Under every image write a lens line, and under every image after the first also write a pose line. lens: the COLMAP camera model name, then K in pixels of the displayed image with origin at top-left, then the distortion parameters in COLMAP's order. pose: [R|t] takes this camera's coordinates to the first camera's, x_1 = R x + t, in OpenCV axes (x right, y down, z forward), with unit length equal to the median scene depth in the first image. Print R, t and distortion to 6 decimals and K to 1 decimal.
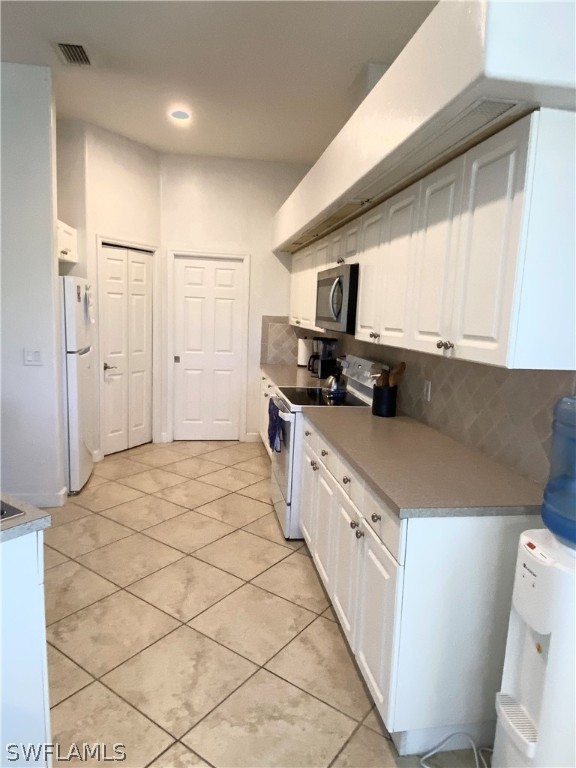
lens RADIAL K [[486.9, 0, 288.6], [0, 486.9, 383.3], [0, 0, 1]] dist [0.005635, -0.001755]
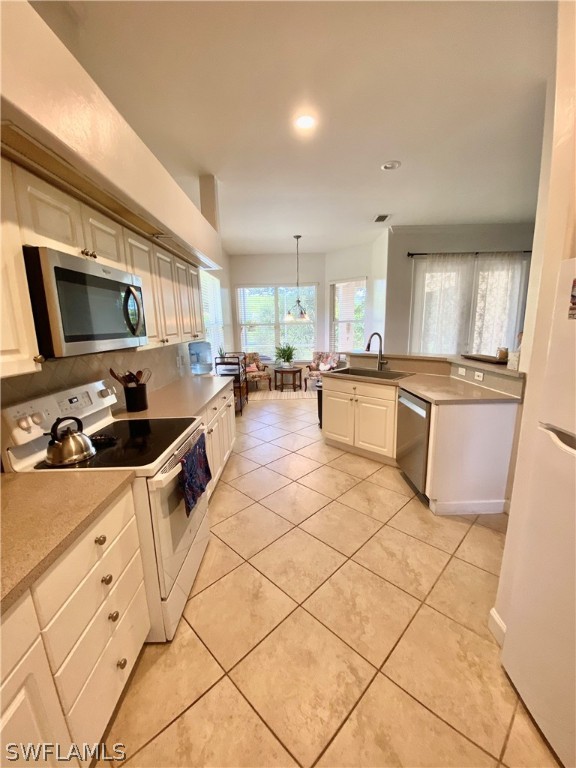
lens RADIAL K [[313.9, 0, 290.4], [0, 313.9, 384.8], [0, 0, 1]] dist [0.015543, -0.000167]
pose [[-0.986728, -0.046695, 0.155522, -0.291614], [0.011097, 0.936132, 0.351474, -0.259957], [-0.162001, 0.348535, -0.923189, 1.581549]]
